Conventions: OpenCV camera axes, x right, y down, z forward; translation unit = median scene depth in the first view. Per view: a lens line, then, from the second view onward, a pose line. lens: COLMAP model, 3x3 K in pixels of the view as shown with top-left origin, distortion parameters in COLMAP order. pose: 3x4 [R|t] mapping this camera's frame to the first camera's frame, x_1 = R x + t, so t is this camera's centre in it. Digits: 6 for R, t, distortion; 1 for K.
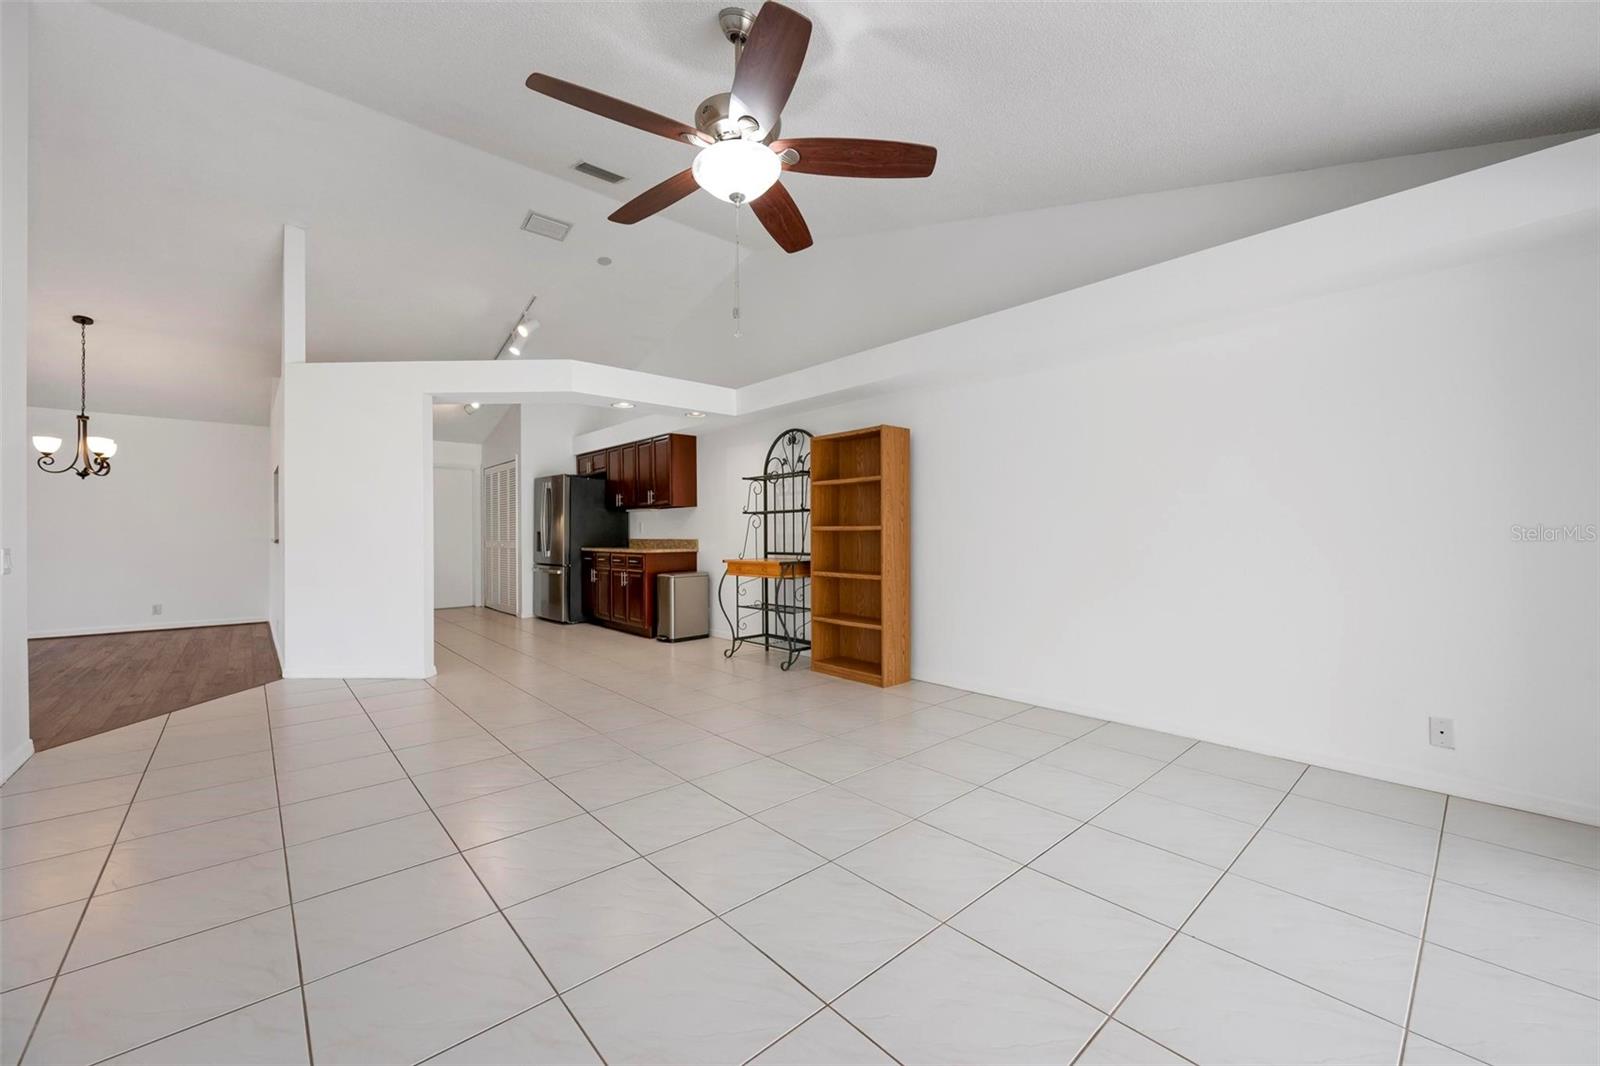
lens RADIAL K [[635.1, 0, 795.9], [0, 635.1, 536.7], [0, 0, 1]] dist [0.001644, 0.000957]
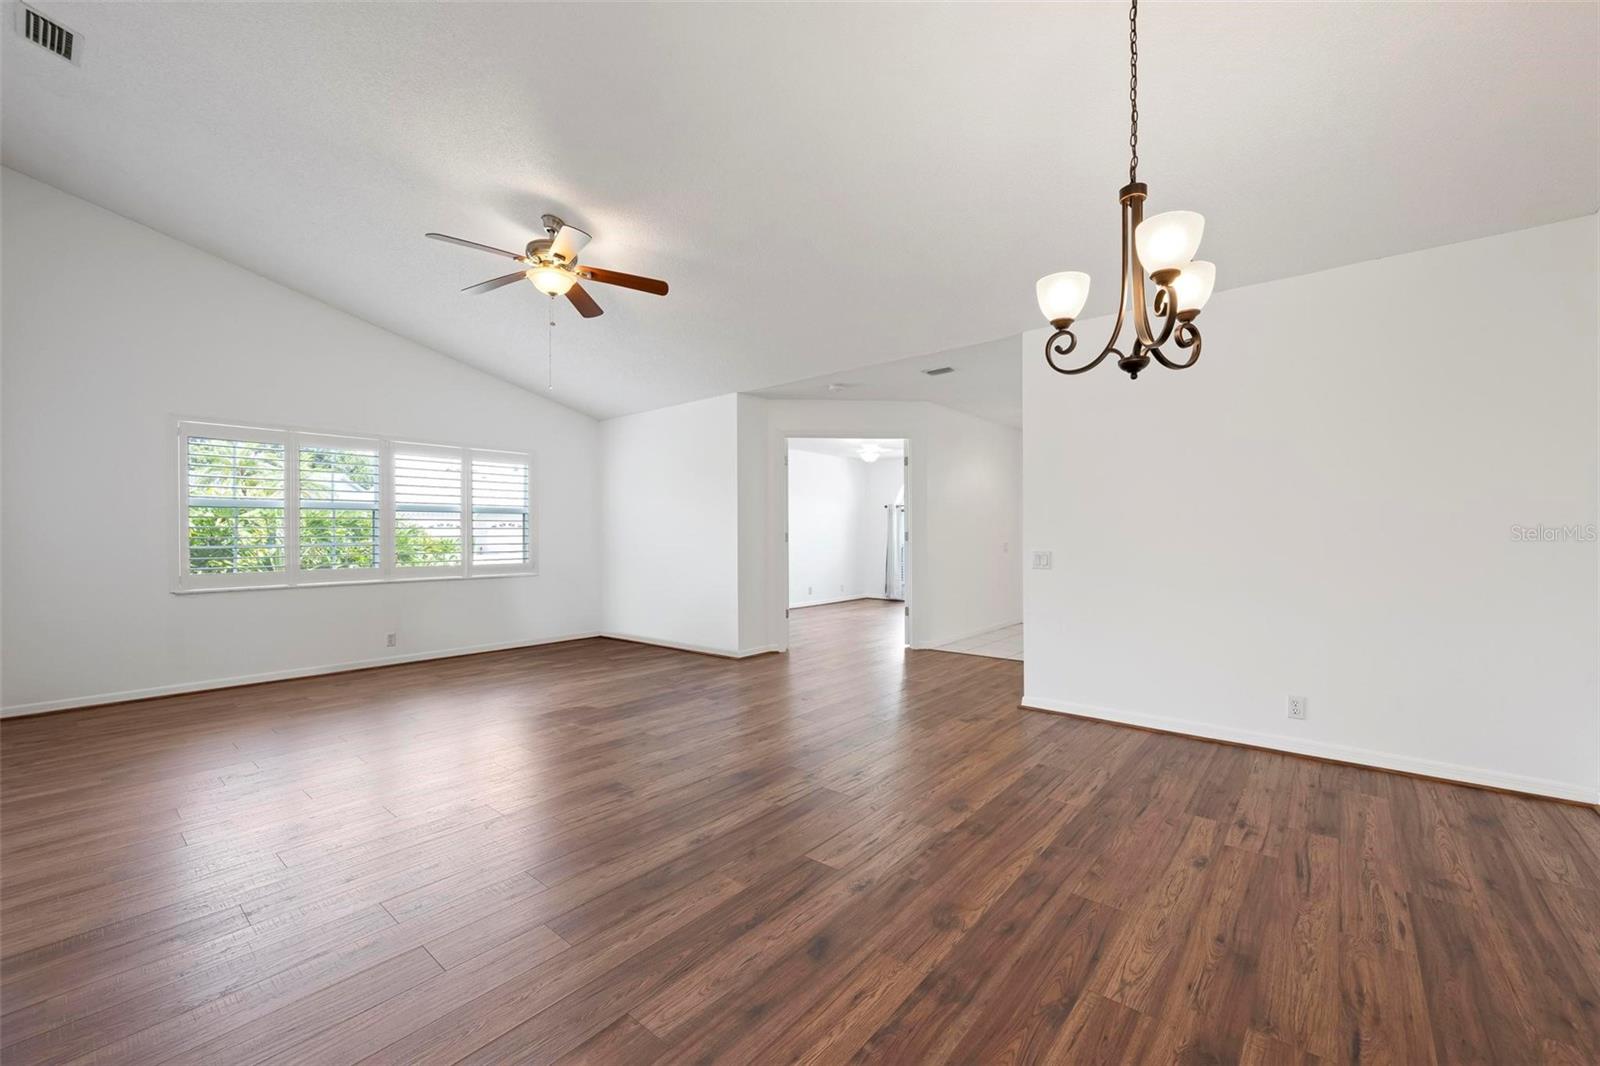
lens RADIAL K [[635.1, 0, 807.0], [0, 635.1, 523.4], [0, 0, 1]] dist [0.001644, 0.000957]
pose [[0.168779, -0.014135, -0.985553, -0.570236], [-0.001330, 0.999893, -0.014569, -0.007926], [0.985653, 0.003770, 0.168742, 0.537824]]
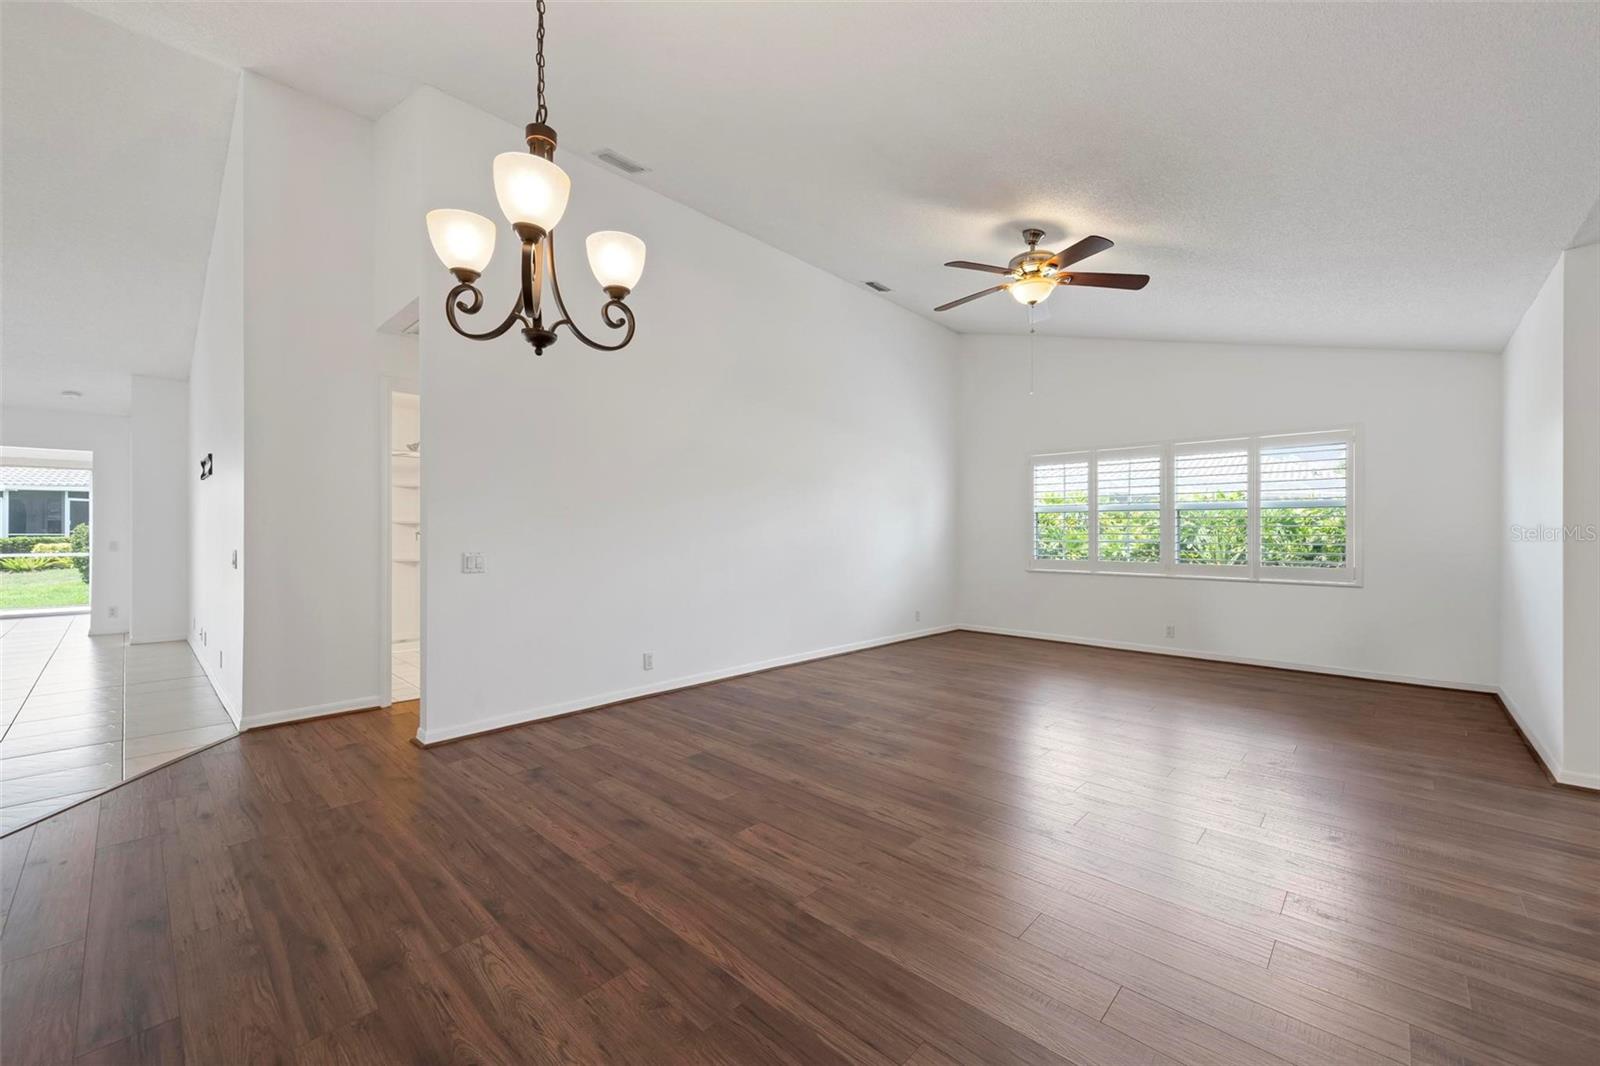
lens RADIAL K [[635.1, 0, 810.5], [0, 635.1, 531.2], [0, 0, 1]] dist [0.001644, 0.000957]
pose [[-0.993059, 0.000496, -0.117615, -0.956854], [0.000282, 0.999998, 0.001837, -0.008708], [0.117616, 0.001791, -0.993058, 1.058766]]
